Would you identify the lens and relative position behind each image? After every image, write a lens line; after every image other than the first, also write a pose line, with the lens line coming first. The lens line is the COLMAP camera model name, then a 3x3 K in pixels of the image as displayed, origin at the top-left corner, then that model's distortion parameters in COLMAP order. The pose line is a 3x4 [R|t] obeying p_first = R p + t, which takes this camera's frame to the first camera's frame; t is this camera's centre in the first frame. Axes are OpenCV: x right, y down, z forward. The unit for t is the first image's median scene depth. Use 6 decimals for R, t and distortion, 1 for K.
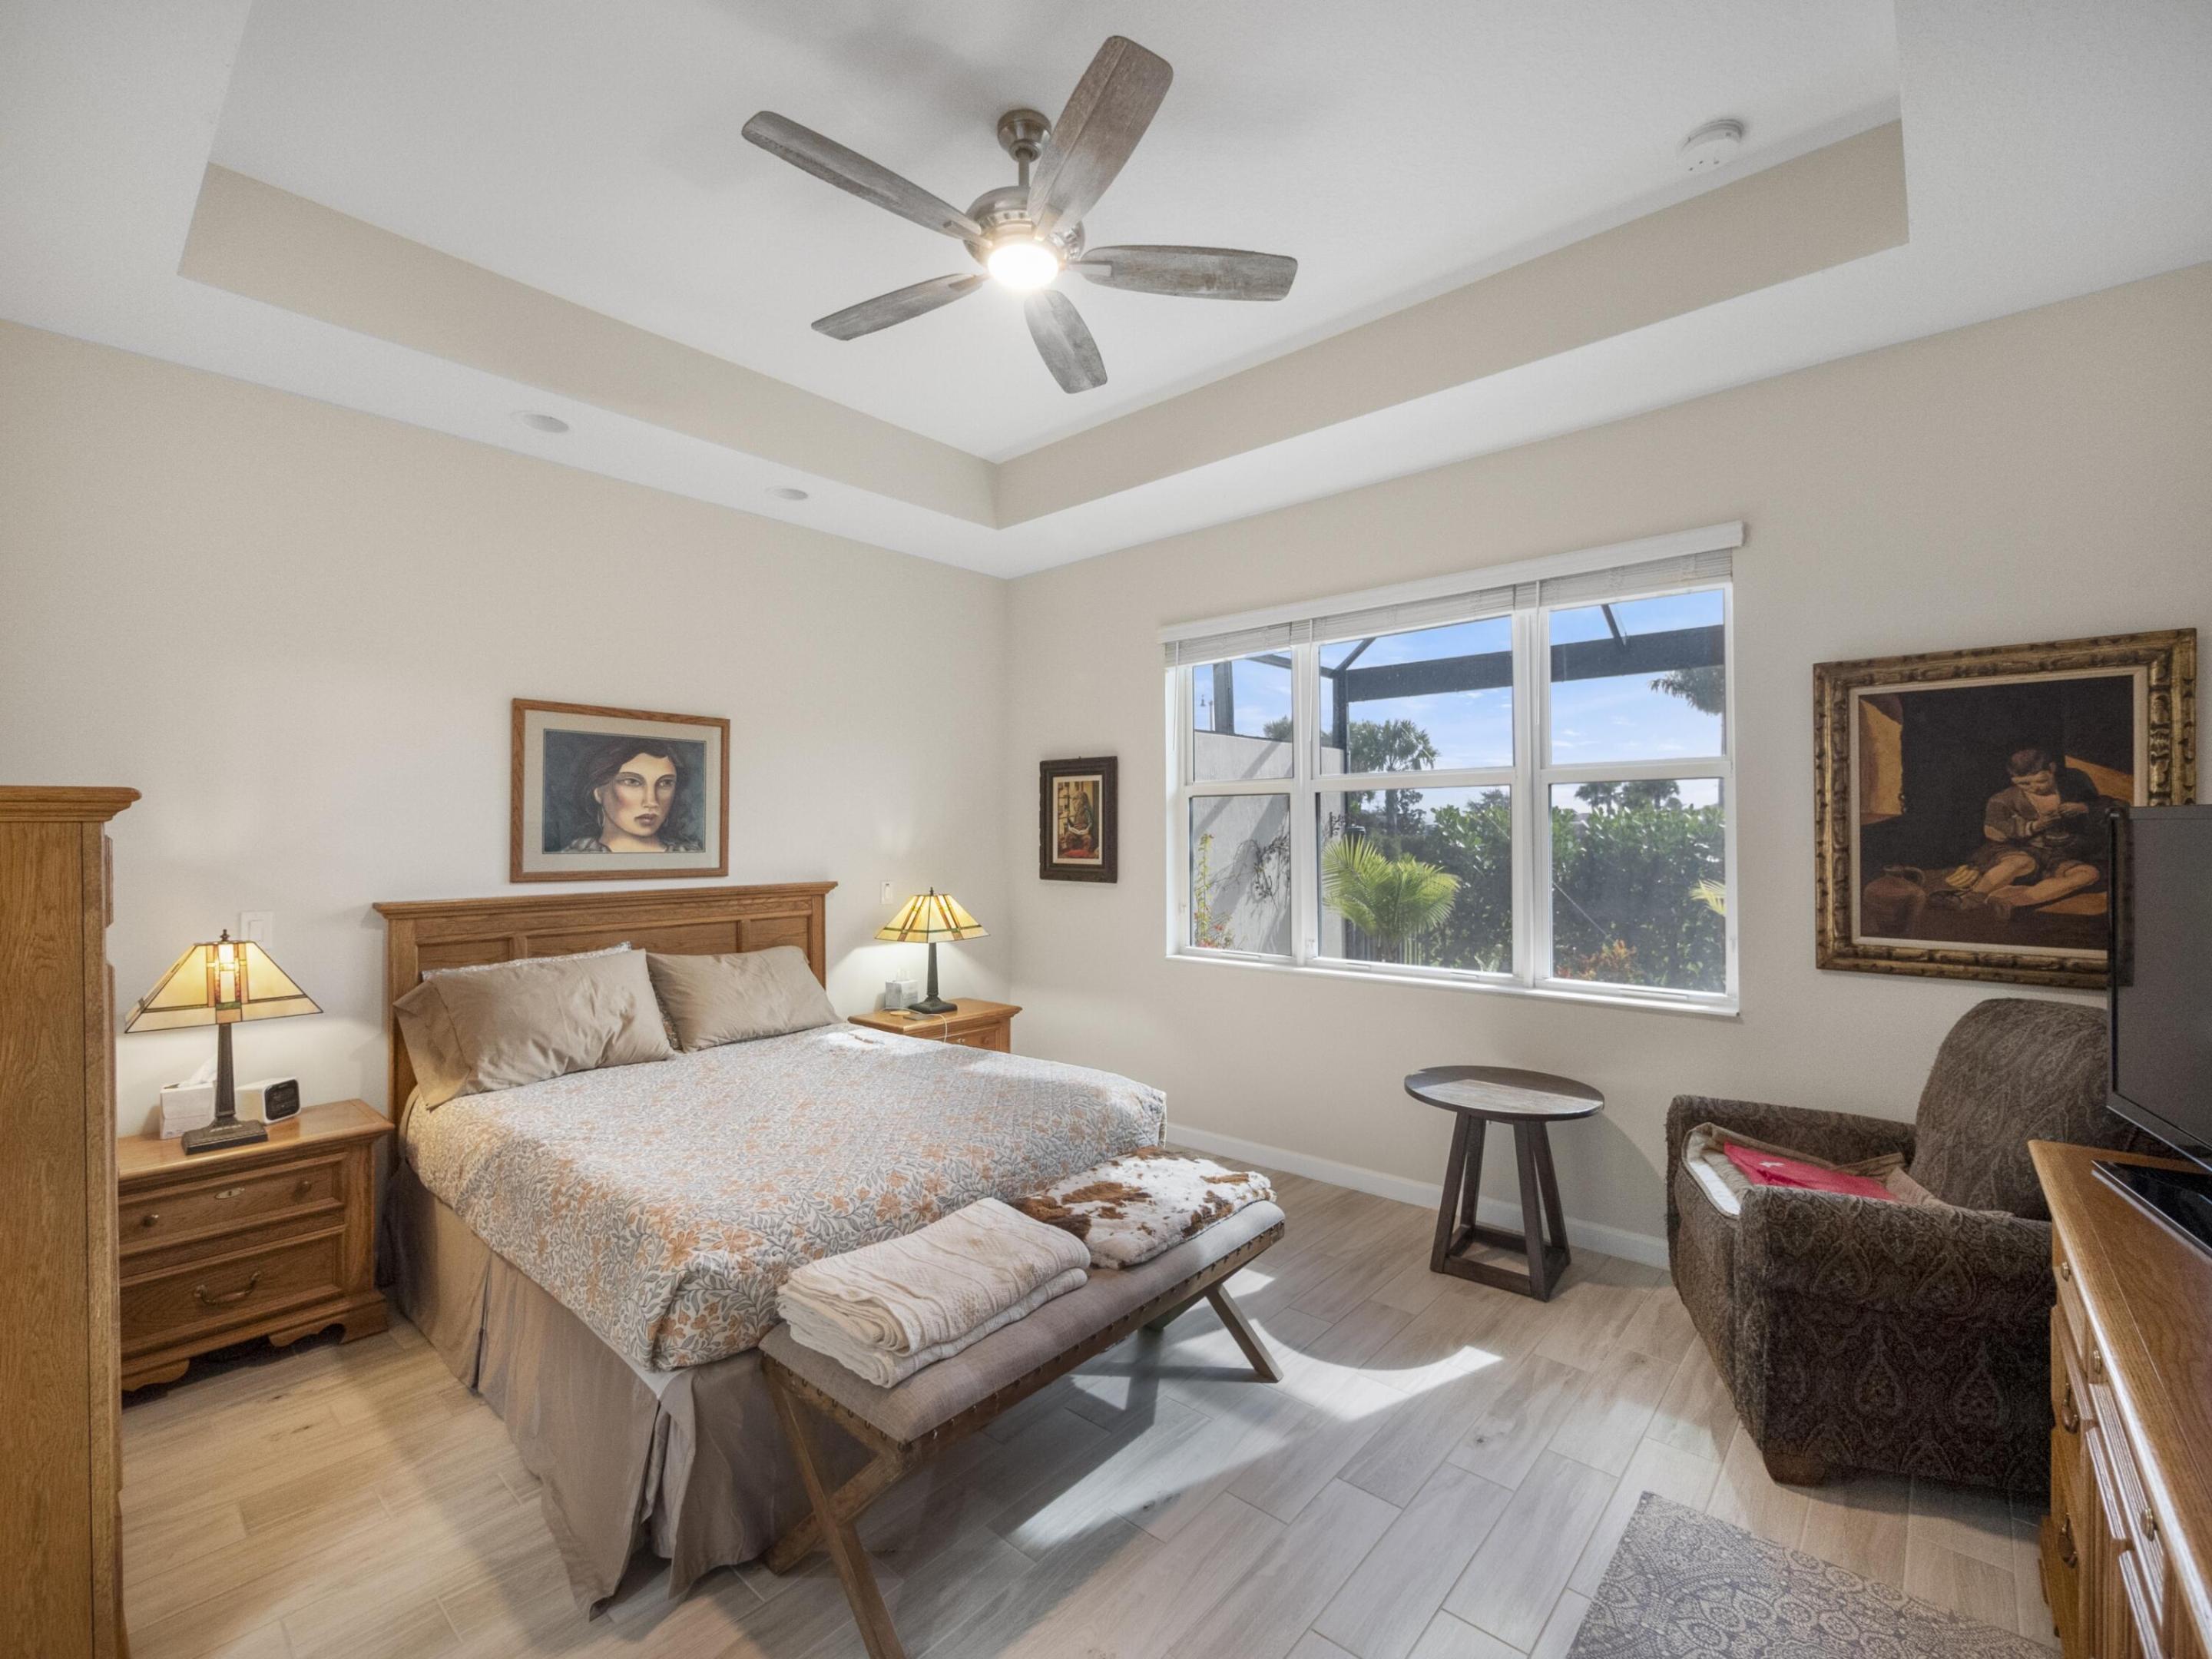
lens RADIAL K [[956.8, 0, 1107.4], [0, 956.8, 830.4], [0, 0, 1]] dist [0.002419, 0.000855]
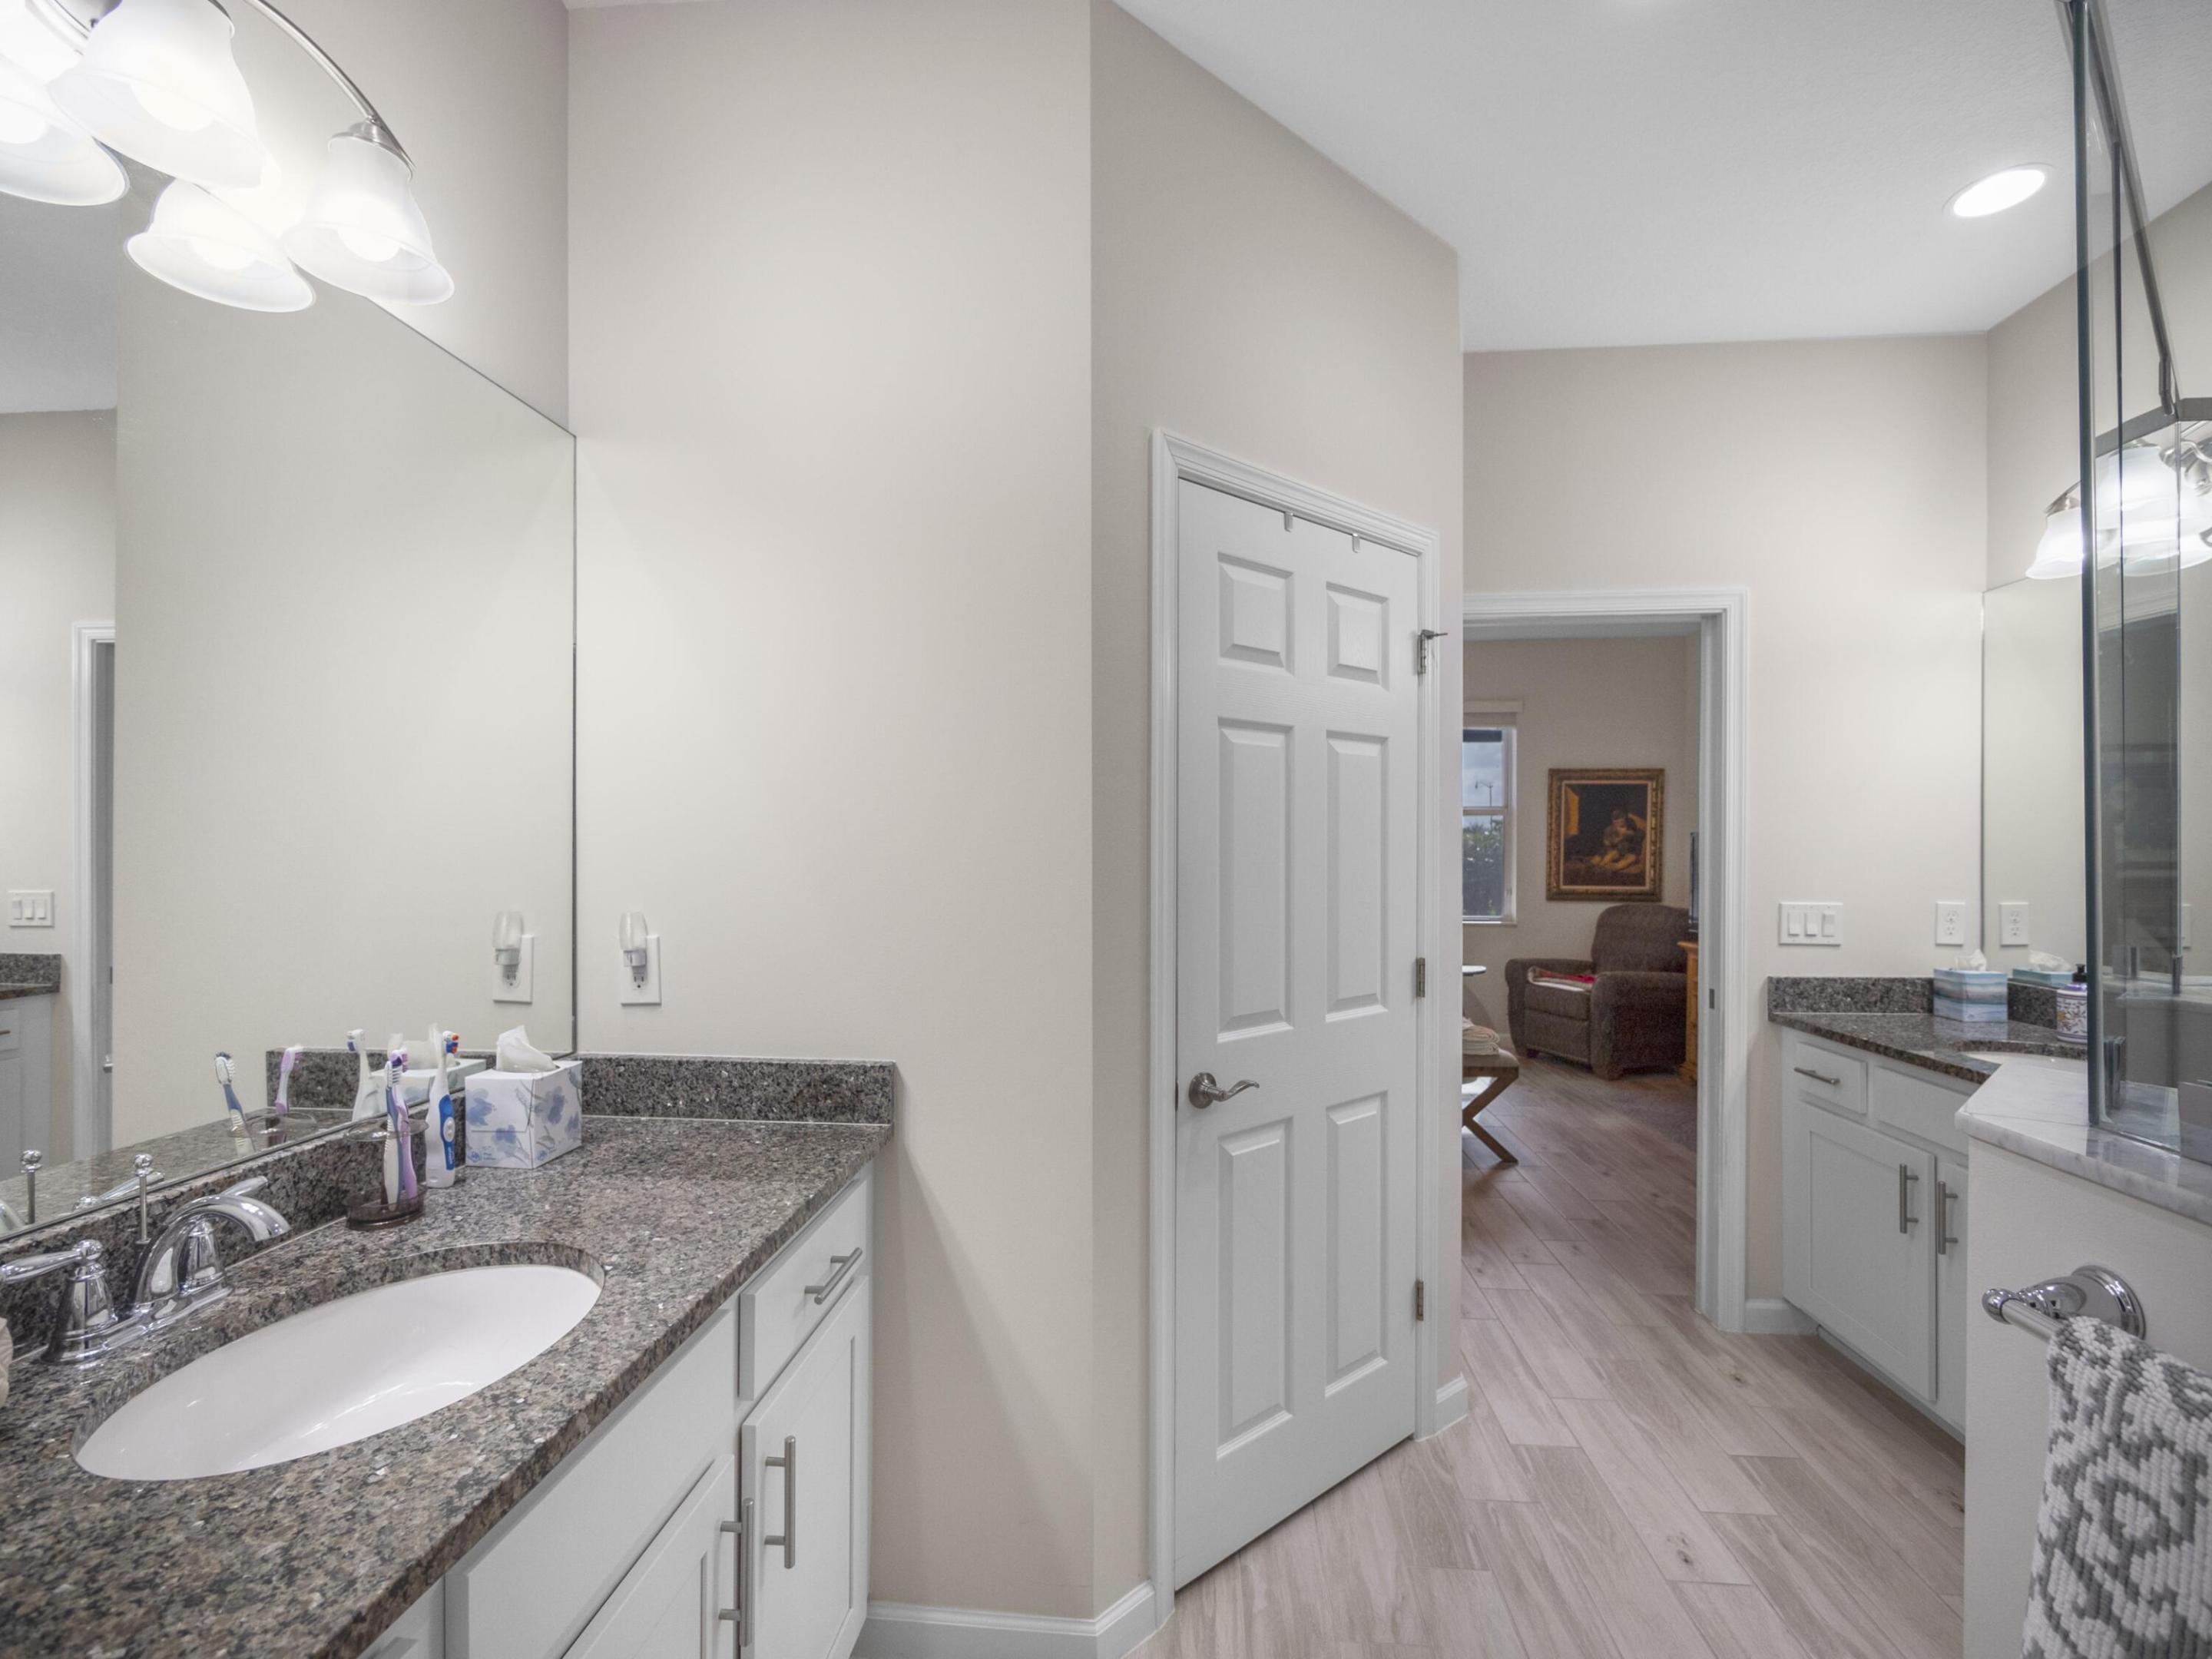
lens RADIAL K [[956.8, 0, 1109.5], [0, 956.8, 843.9], [0, 0, 1]] dist [0.002419, 0.000855]
pose [[0.817960, 0.004439, 0.575258, -1.605045], [-0.006259, 0.999980, 0.001184, 0.012623], [-0.575241, -0.004569, 0.817971, -0.311636]]
